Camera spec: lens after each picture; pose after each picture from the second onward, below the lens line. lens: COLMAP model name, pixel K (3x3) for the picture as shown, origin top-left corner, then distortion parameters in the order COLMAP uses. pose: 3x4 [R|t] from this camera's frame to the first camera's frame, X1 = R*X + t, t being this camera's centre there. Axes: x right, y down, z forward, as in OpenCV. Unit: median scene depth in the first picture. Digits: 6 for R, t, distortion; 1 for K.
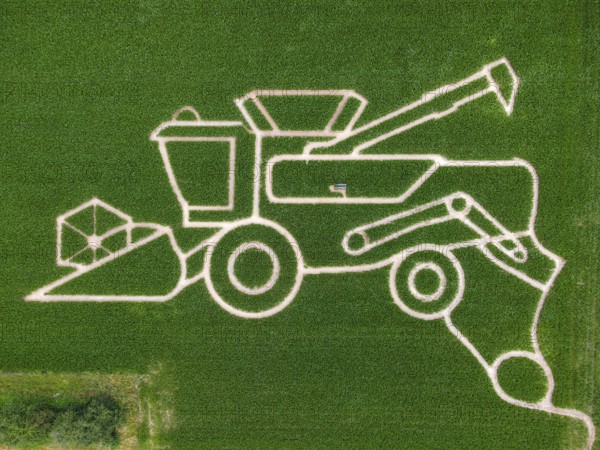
lens RADIAL K [[444.7, 0, 300.0], [0, 444.7, 225.0], [0, 0, 1]] dist [0.006024, 0.072975]
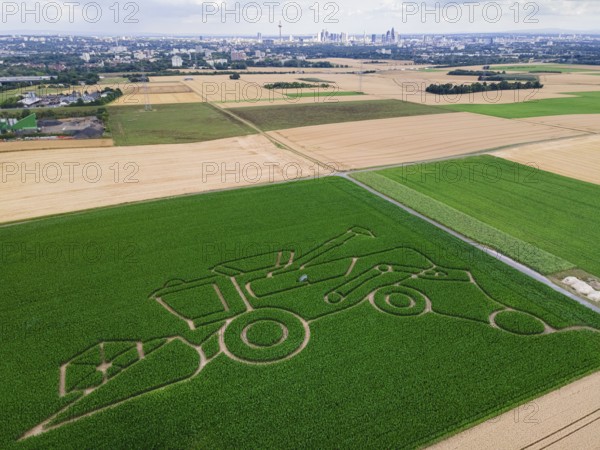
lens RADIAL K [[444.7, 0, 300.0], [0, 444.7, 225.0], [0, 0, 1]] dist [0.006024, 0.072975]
pose [[0.899404, -0.160733, 0.406493, -0.430193], [0.436943, 0.356851, -0.825674, 0.946274], [-0.012345, 0.920230, 0.391184, 0.321340]]
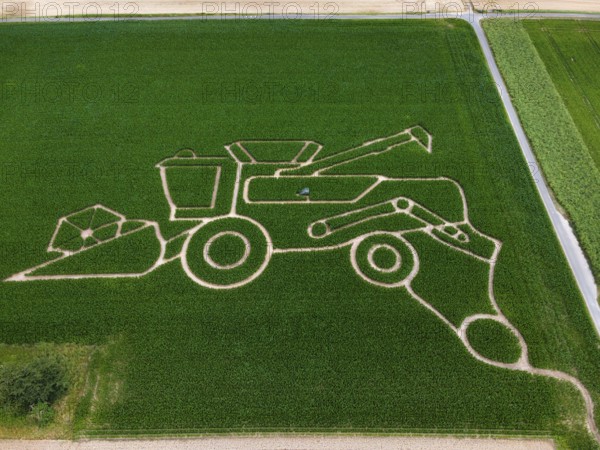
lens RADIAL K [[444.7, 0, 300.0], [0, 444.7, 225.0], [0, 0, 1]] dist [0.006024, 0.072975]
pose [[0.999781, 0.001814, 0.020826, 0.053734], [0.011162, 0.796034, -0.605149, 0.718028], [-0.017676, 0.605249, 0.795840, 0.081375]]
